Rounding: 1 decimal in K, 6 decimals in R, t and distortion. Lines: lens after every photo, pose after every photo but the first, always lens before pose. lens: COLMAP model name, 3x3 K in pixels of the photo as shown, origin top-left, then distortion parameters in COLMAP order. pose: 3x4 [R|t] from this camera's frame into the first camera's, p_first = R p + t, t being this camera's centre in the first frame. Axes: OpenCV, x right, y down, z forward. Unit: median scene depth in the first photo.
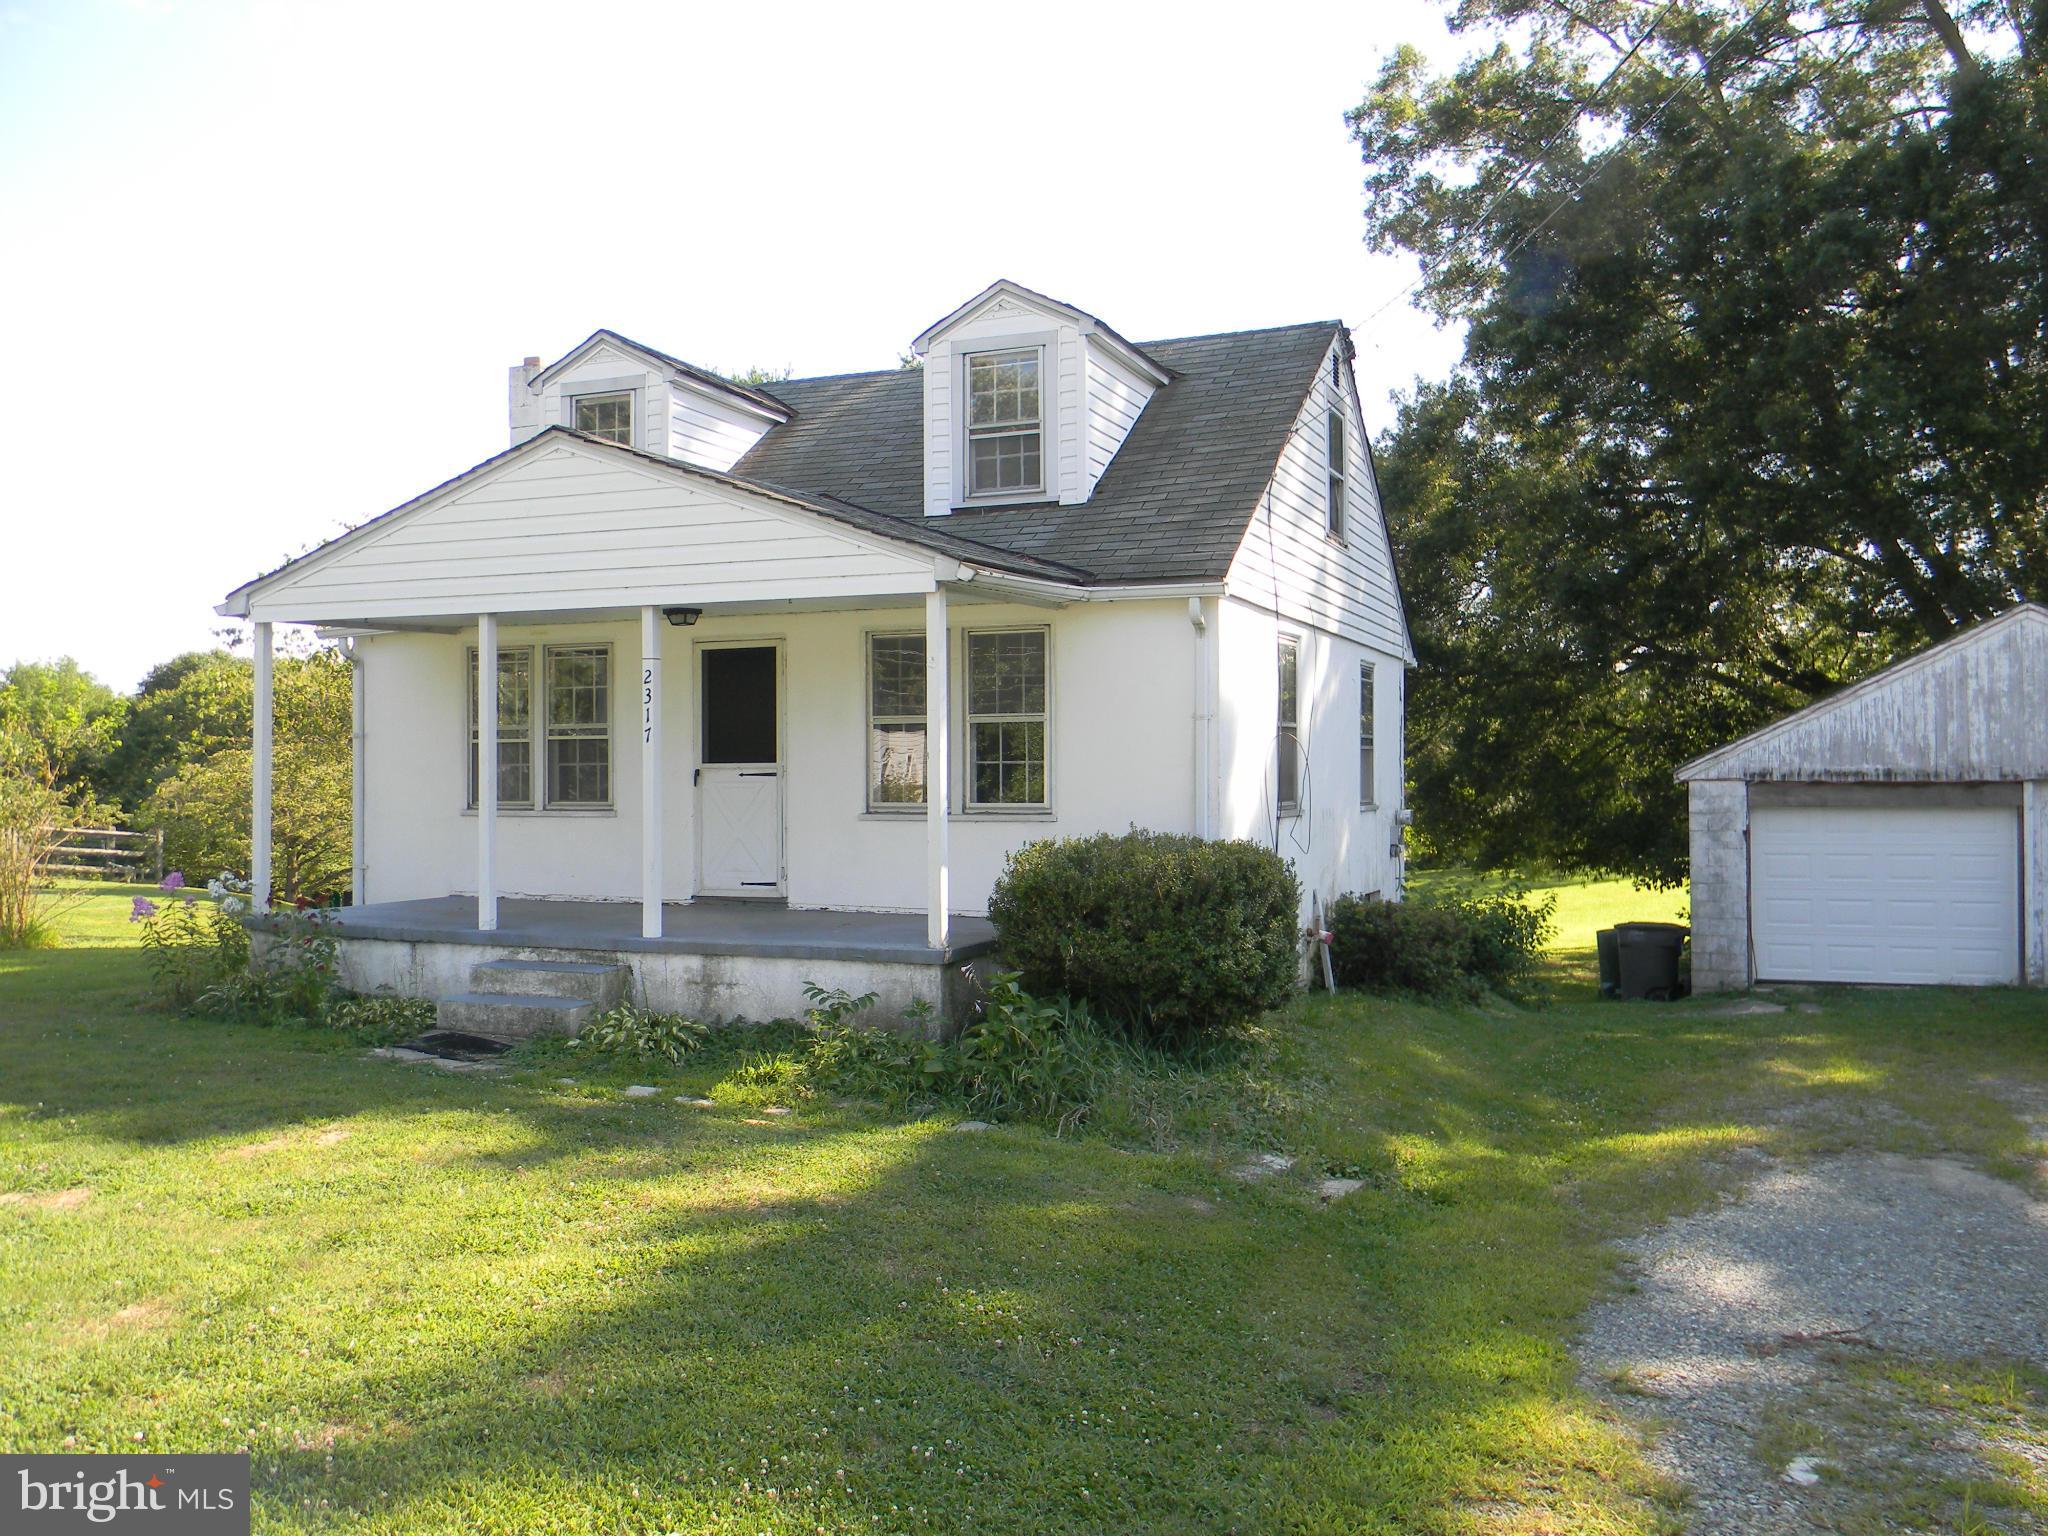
lens RADIAL K [[1619.4, 0, 1023.0], [0, 1619.4, 758.8], [0, 0, 1]] dist [-0.004144, -0.005981]
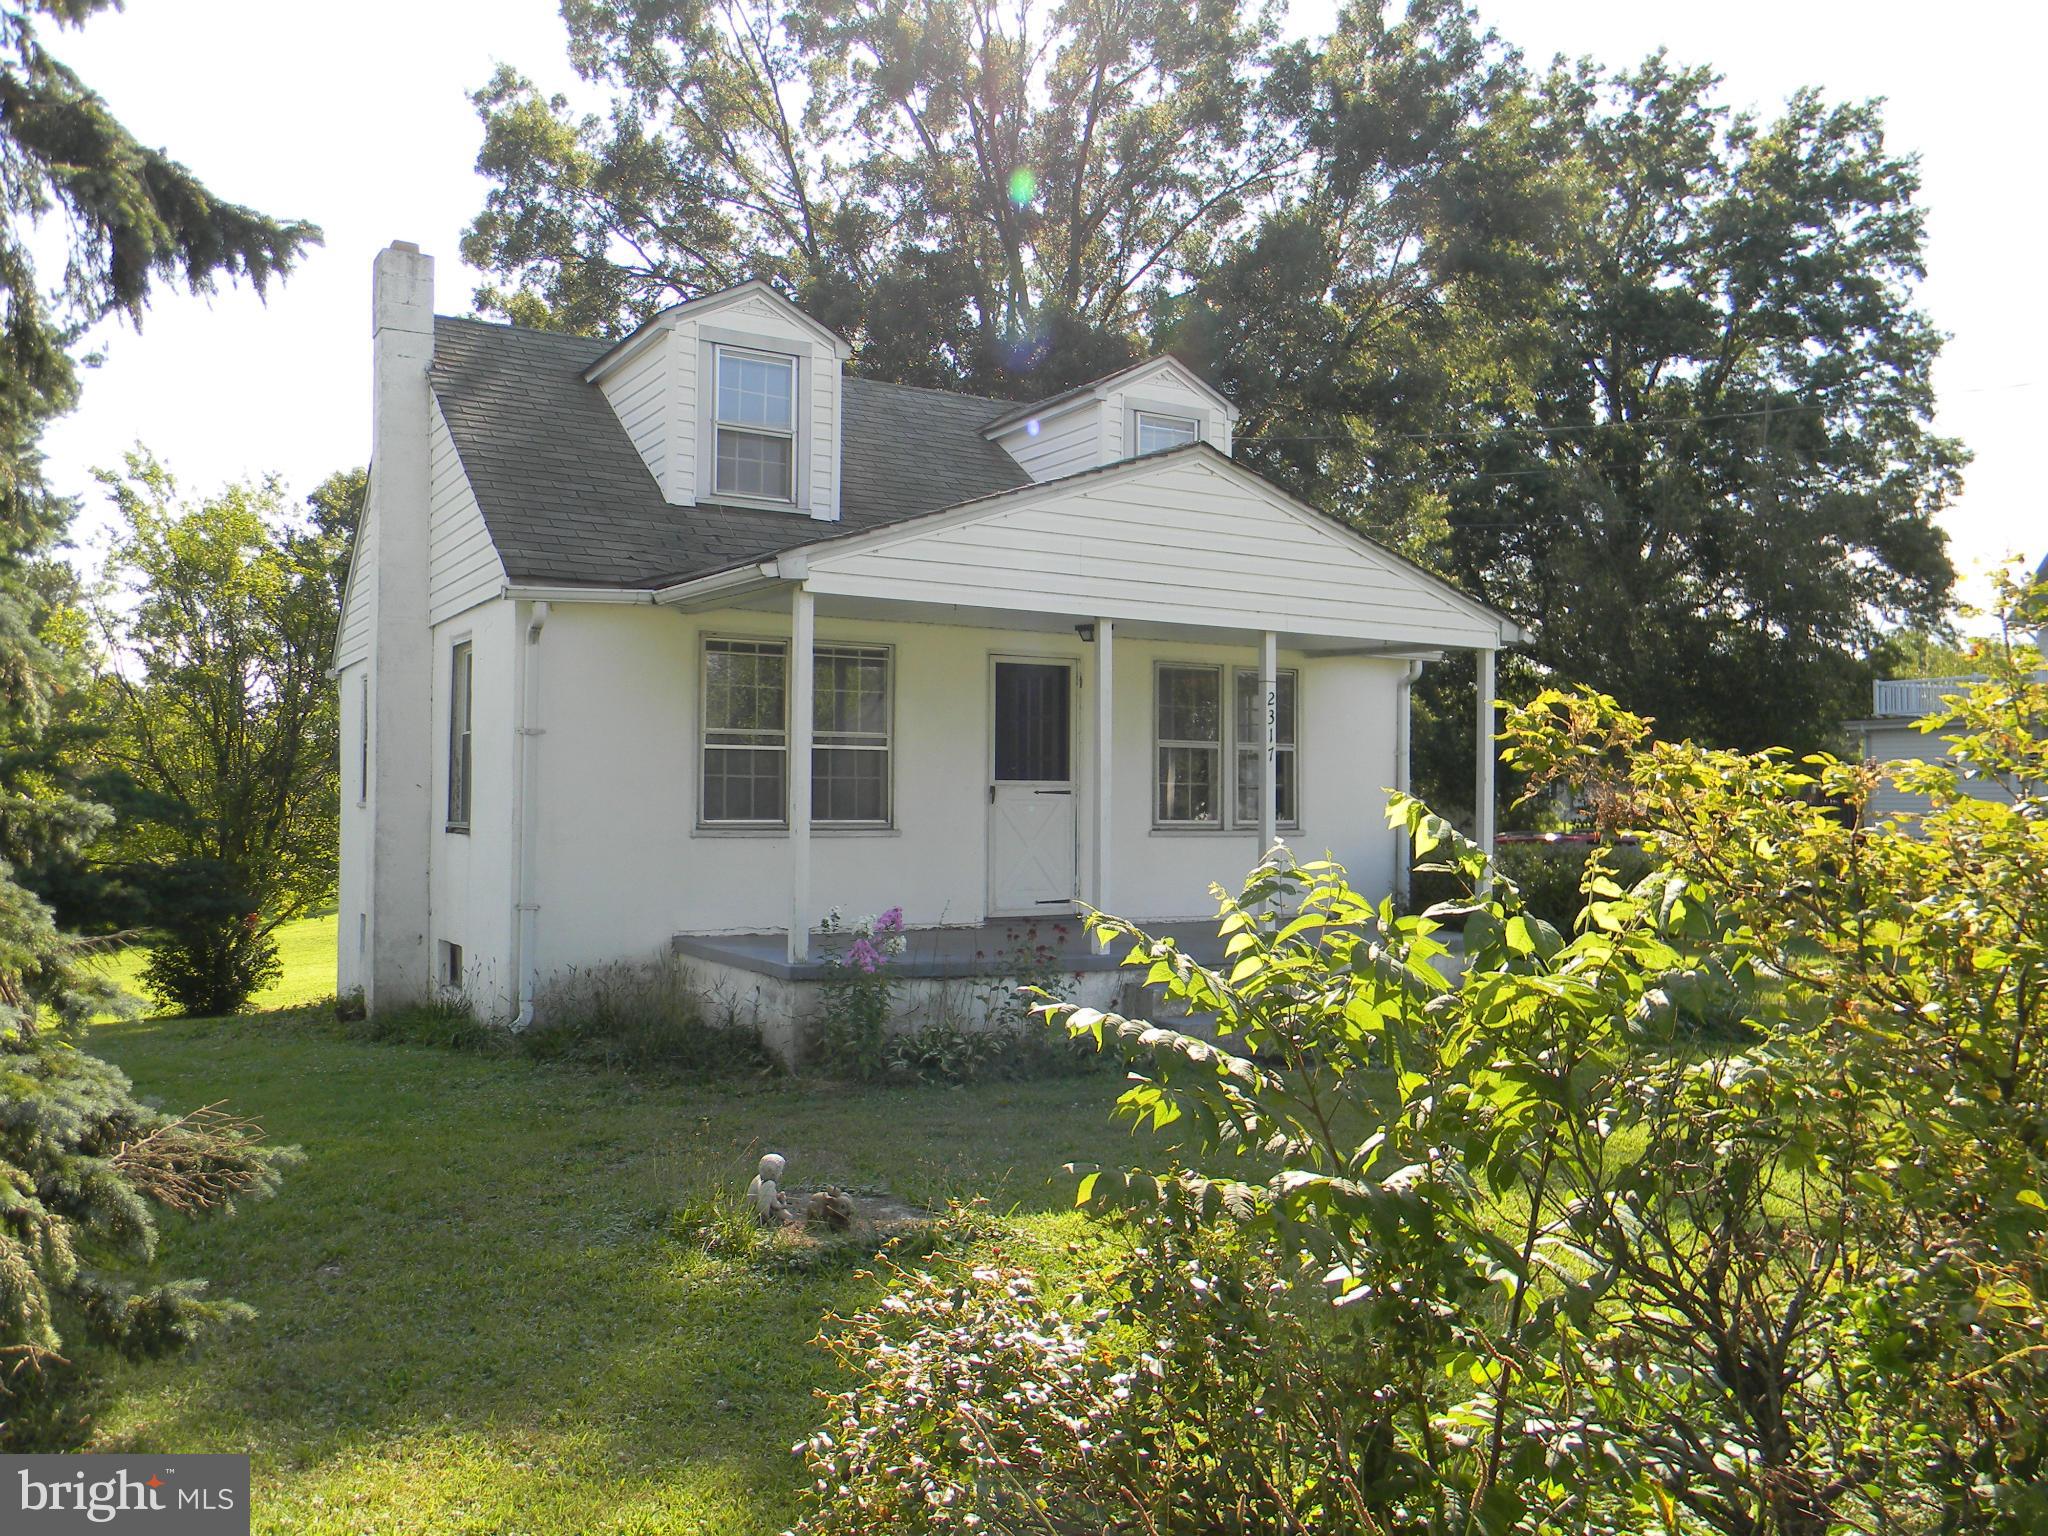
lens RADIAL K [[1619.4, 0, 1023.0], [0, 1619.4, 758.8], [0, 0, 1]] dist [-0.004144, -0.005981]
pose [[0.669293, 0.030853, 0.742357, -0.742327], [-0.023800, 0.999515, -0.020084, 0.007628], [-0.742617, -0.004226, 0.669703, 0.279122]]
